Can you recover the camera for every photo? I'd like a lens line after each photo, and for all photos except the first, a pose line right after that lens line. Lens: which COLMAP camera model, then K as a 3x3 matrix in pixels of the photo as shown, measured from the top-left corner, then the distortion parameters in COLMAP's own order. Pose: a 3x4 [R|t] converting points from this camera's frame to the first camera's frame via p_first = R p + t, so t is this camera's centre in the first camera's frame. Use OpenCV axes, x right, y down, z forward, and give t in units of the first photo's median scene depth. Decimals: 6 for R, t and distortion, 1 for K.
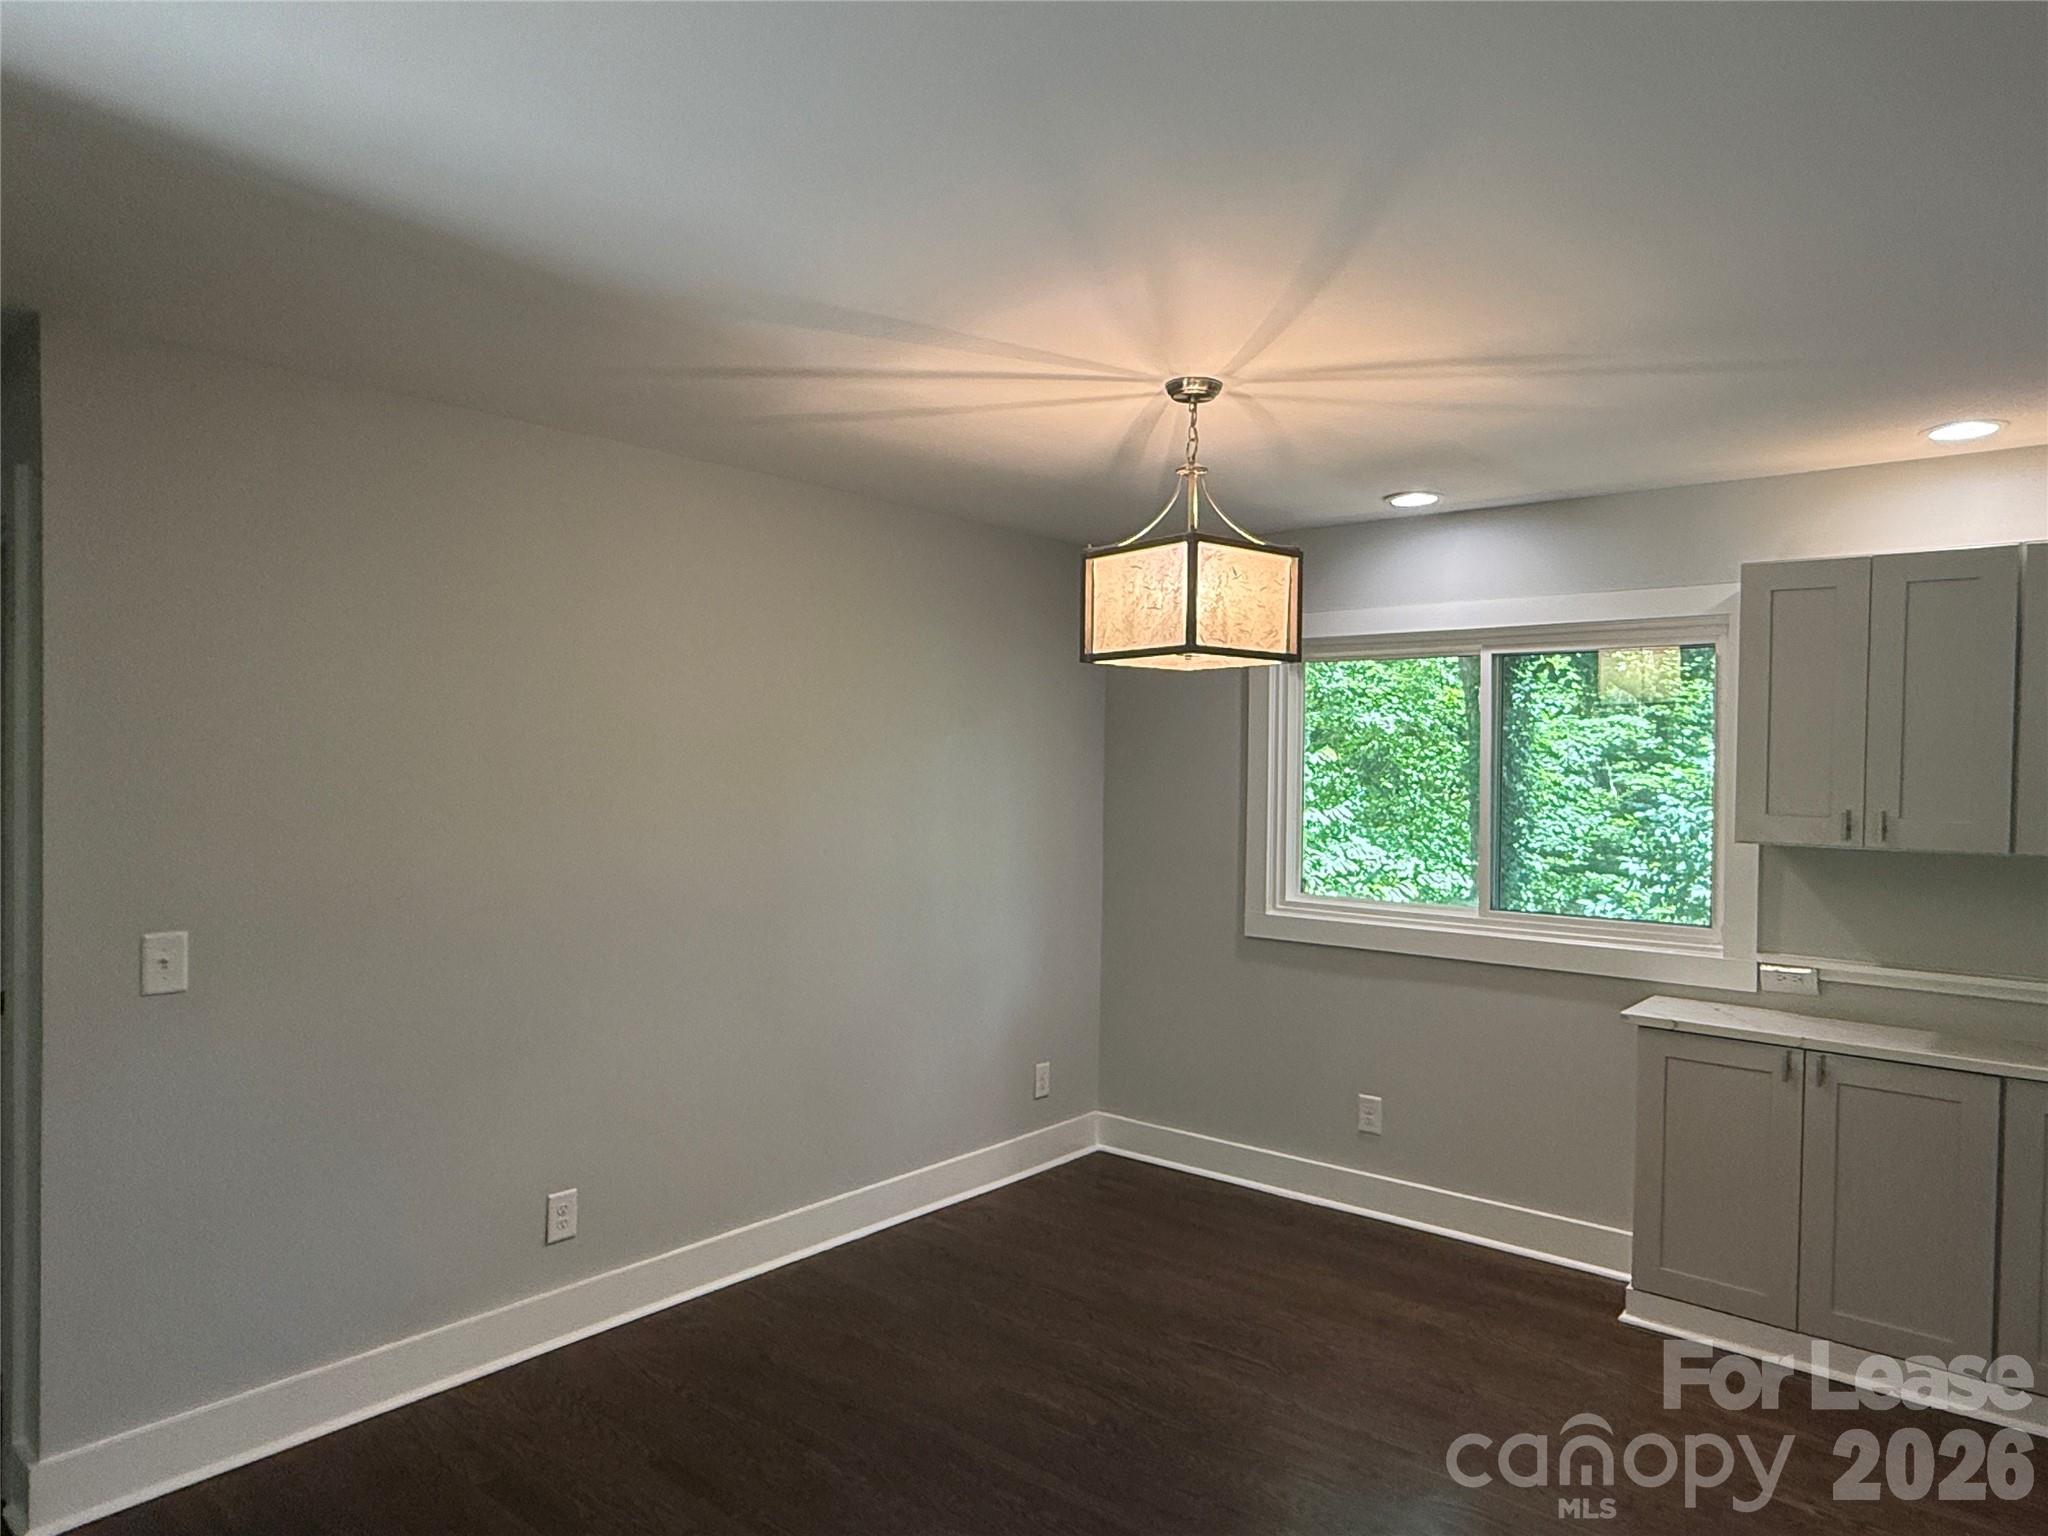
lens RADIAL K [[1344.3, 0, 1022.1], [0, 1344.3, 764.7], [0, 0, 1]] dist [0.003557, -0.004363]
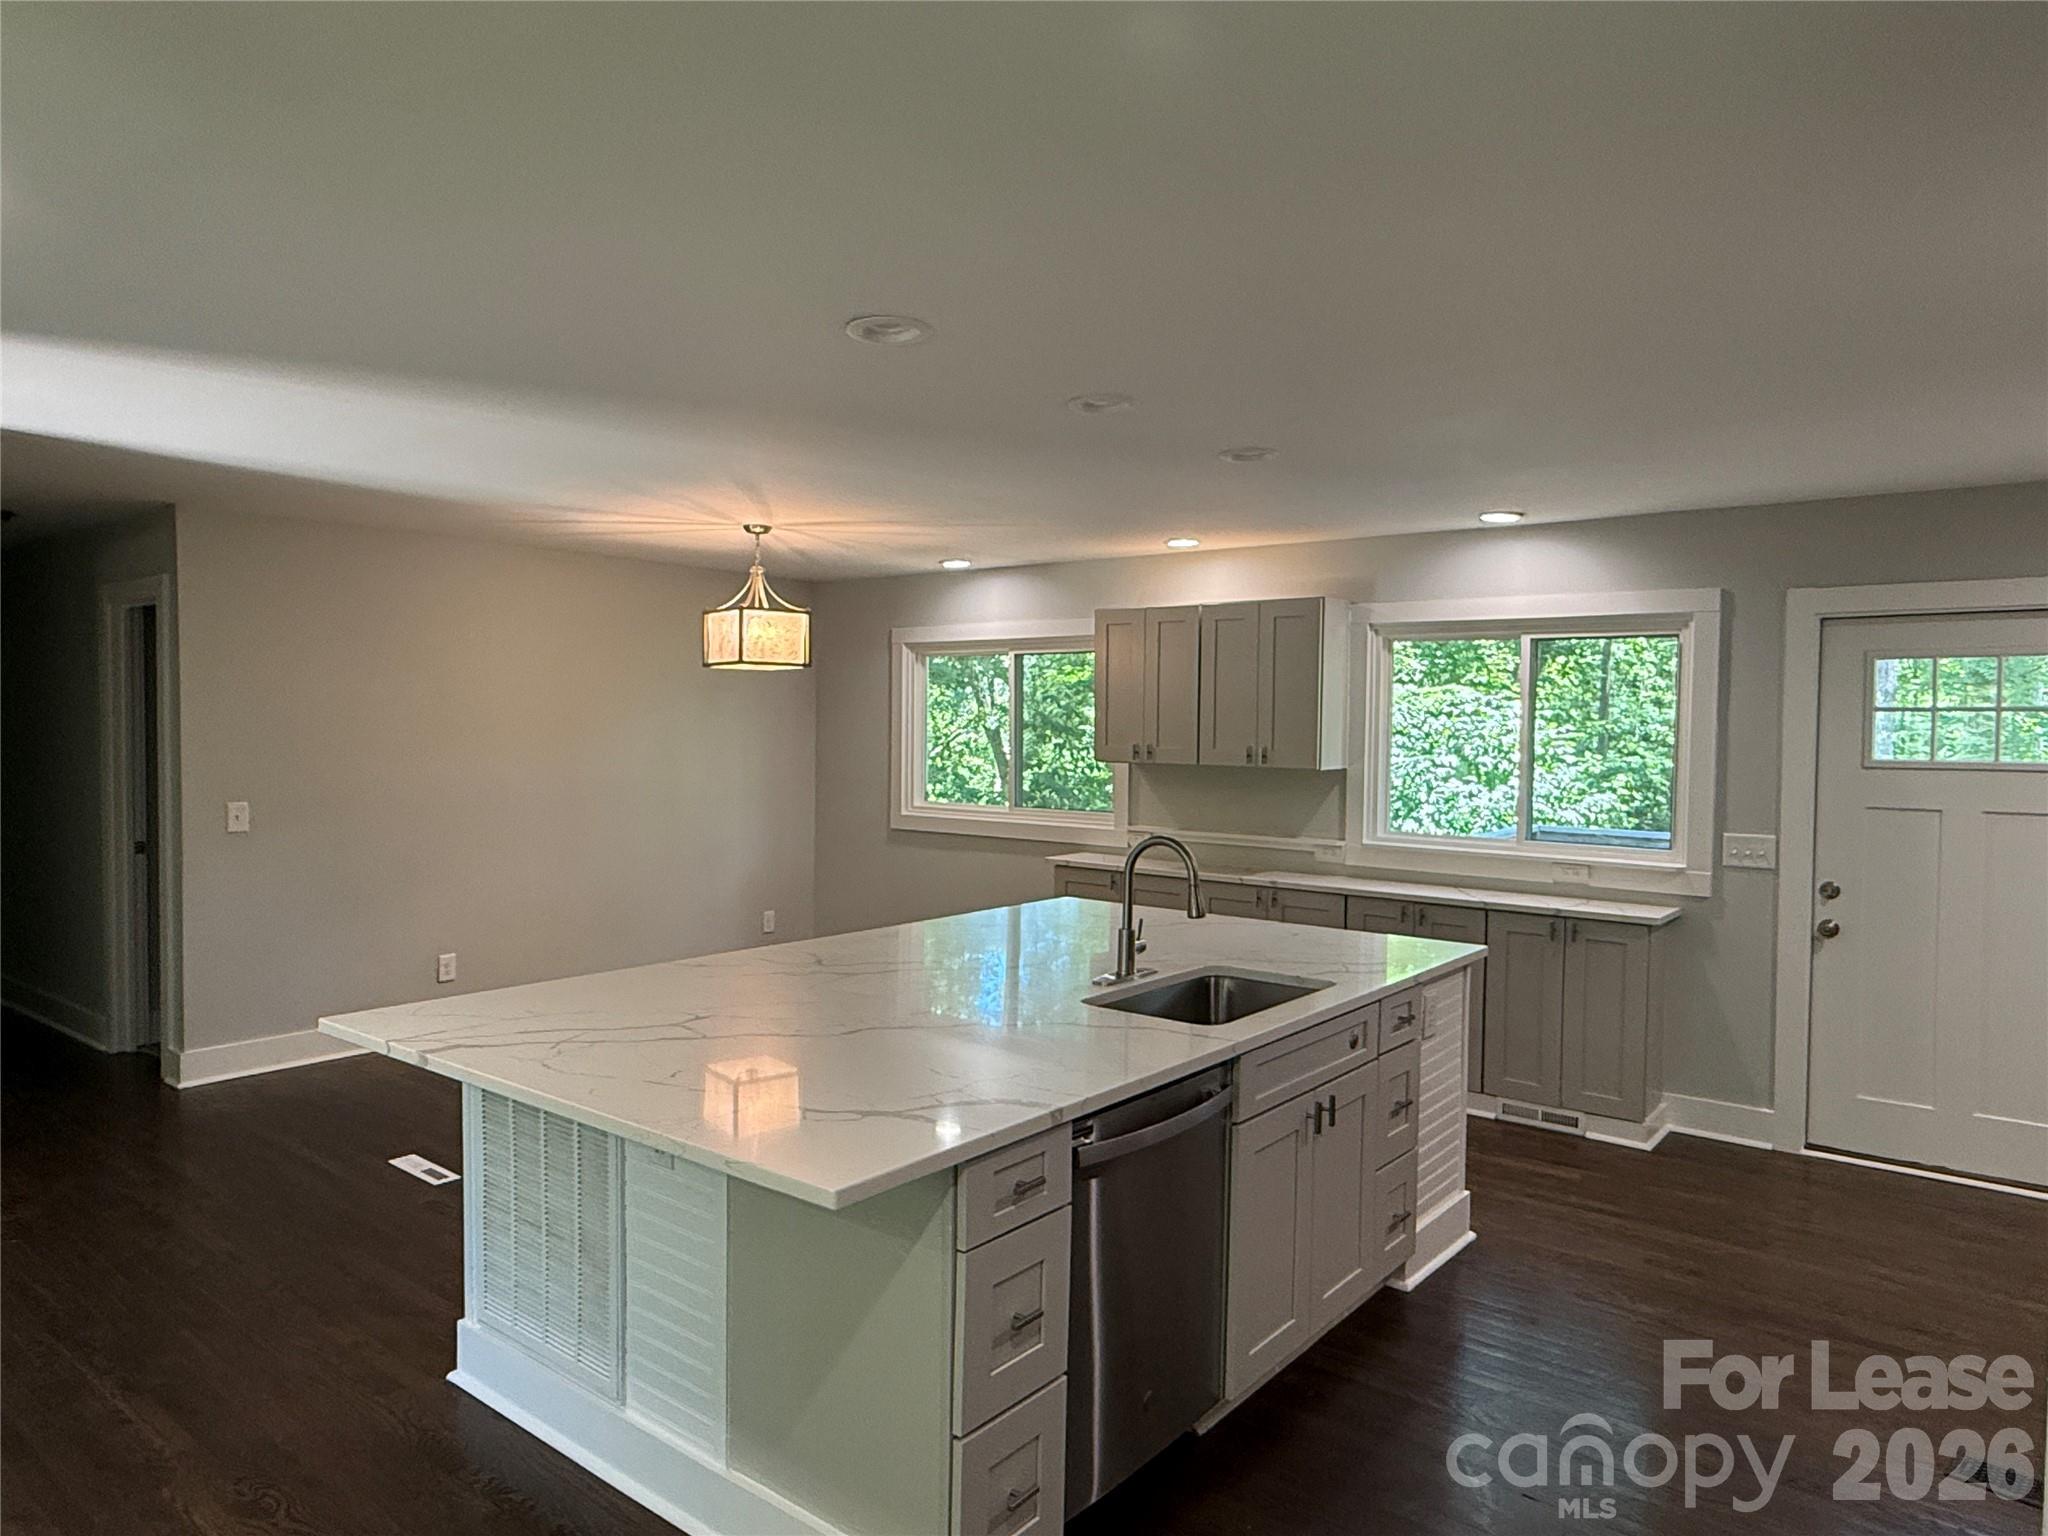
lens RADIAL K [[1344.3, 0, 1018.0], [0, 1344.3, 765.7], [0, 0, 1]] dist [0.003557, -0.004363]
pose [[0.999632, -0.003444, 0.026915, 0.448299], [0.002674, 0.999588, 0.028584, 0.013084], [-0.027002, -0.028502, 0.999229, -0.976048]]
